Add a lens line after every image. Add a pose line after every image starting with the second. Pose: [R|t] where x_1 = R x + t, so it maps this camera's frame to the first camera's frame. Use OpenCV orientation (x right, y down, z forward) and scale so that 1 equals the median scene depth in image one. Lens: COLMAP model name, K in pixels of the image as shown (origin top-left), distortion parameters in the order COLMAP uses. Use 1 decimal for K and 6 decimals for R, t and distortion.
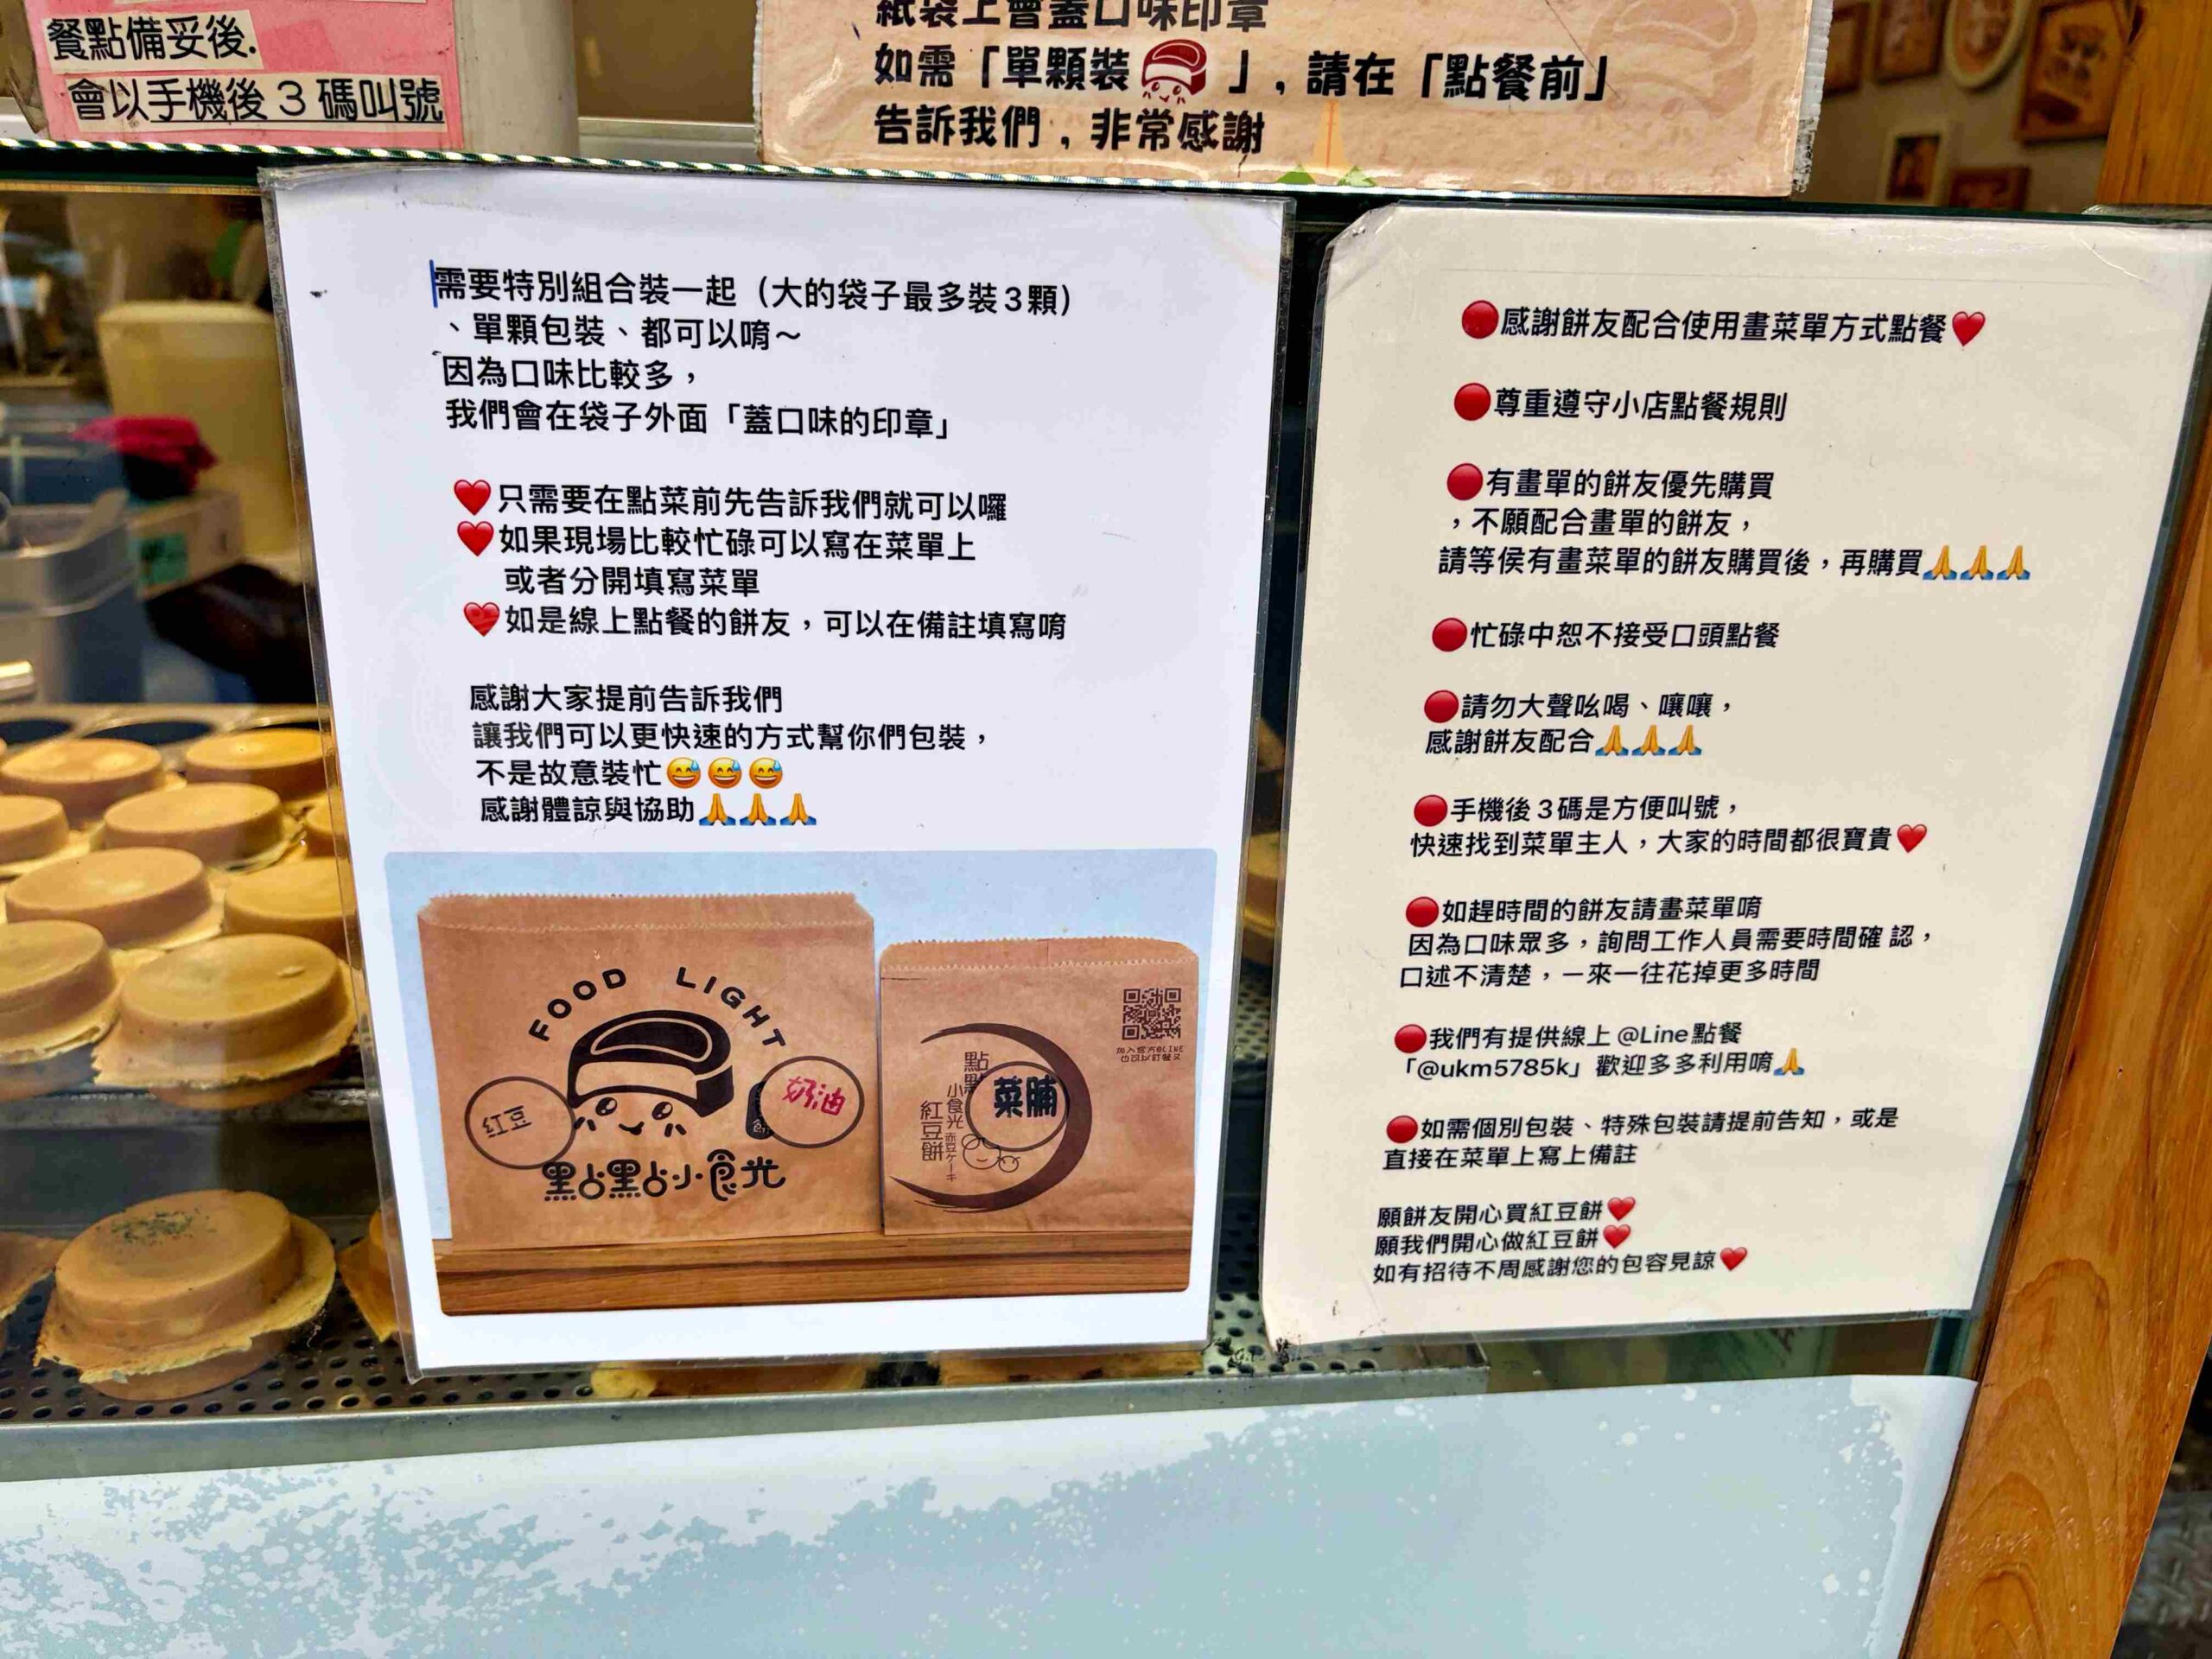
lens RADIAL K [[1674.3, 0, 1120.4], [0, 1674.3, 837.2], [0, 0, 1]] dist [0.017206, -0.024185]
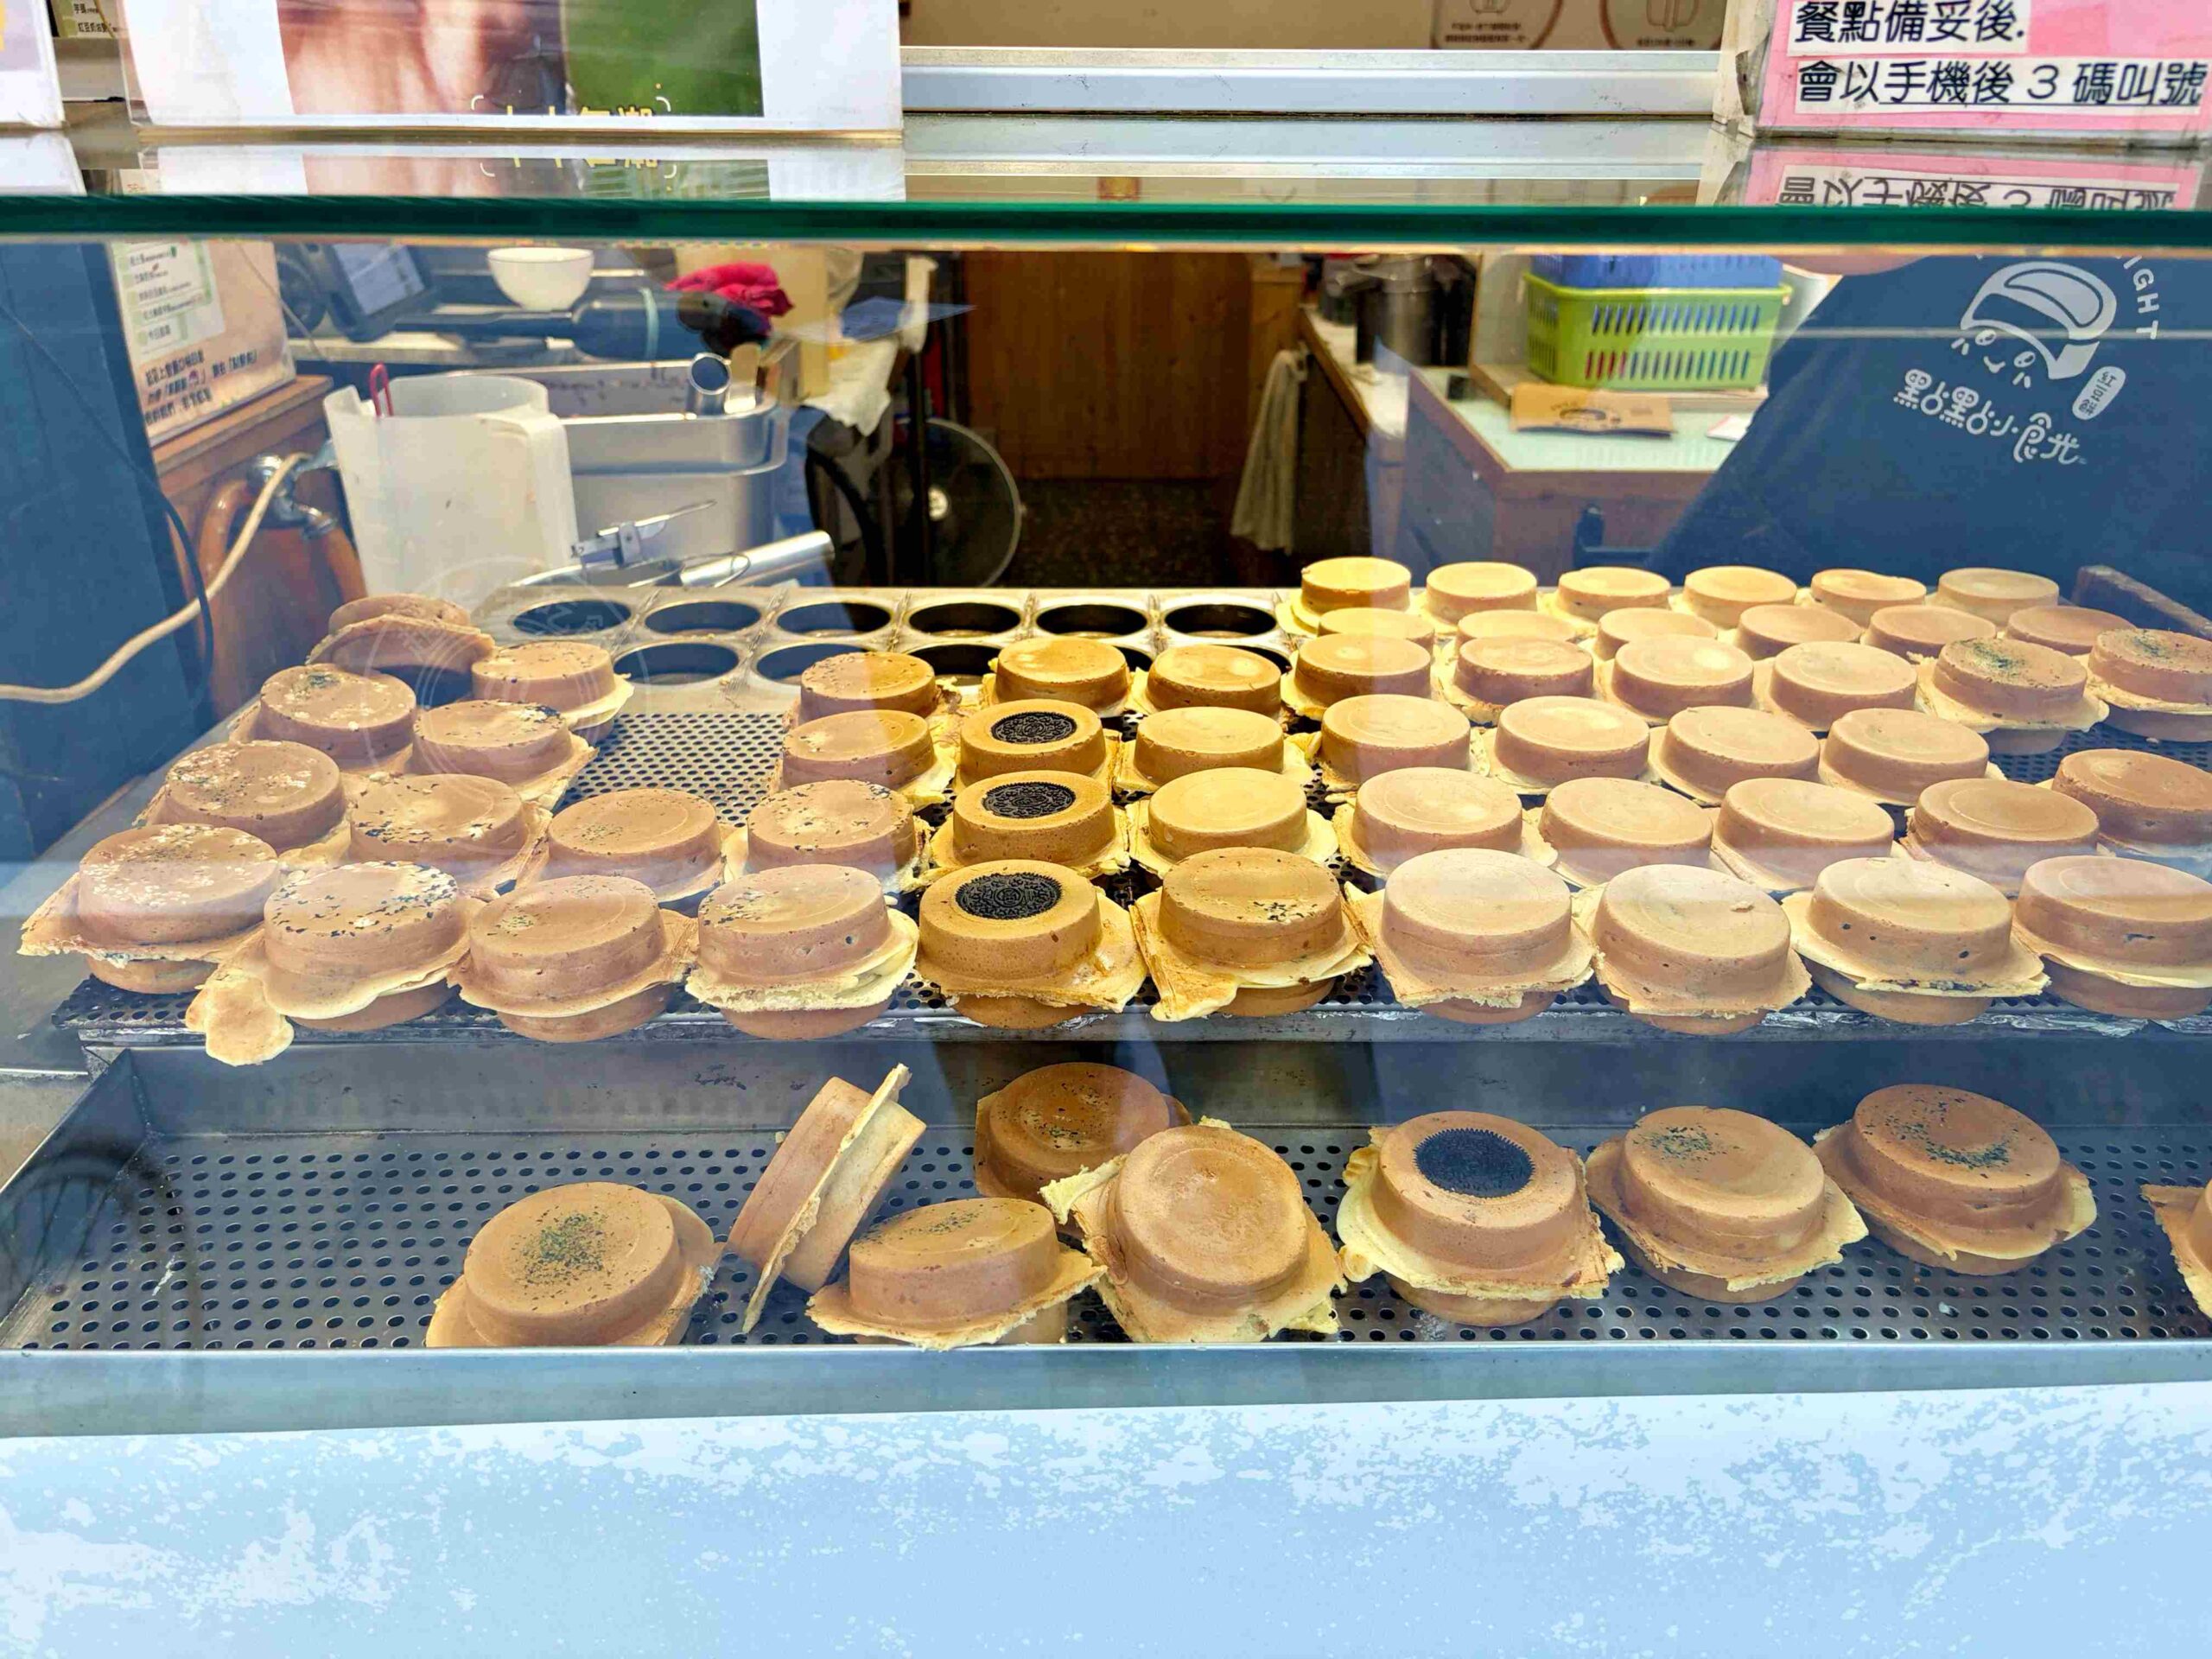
lens RADIAL K [[1658.7, 0, 1107.5], [0, 1658.7, 804.7], [0, 0, 1]] dist [0.000103, -0.002808]
pose [[0.998135, 0.018324, -0.058228, -0.995307], [-0.012318, 0.994721, 0.101877, -0.100845], [0.059788, -0.100970, 0.993091, -0.073007]]
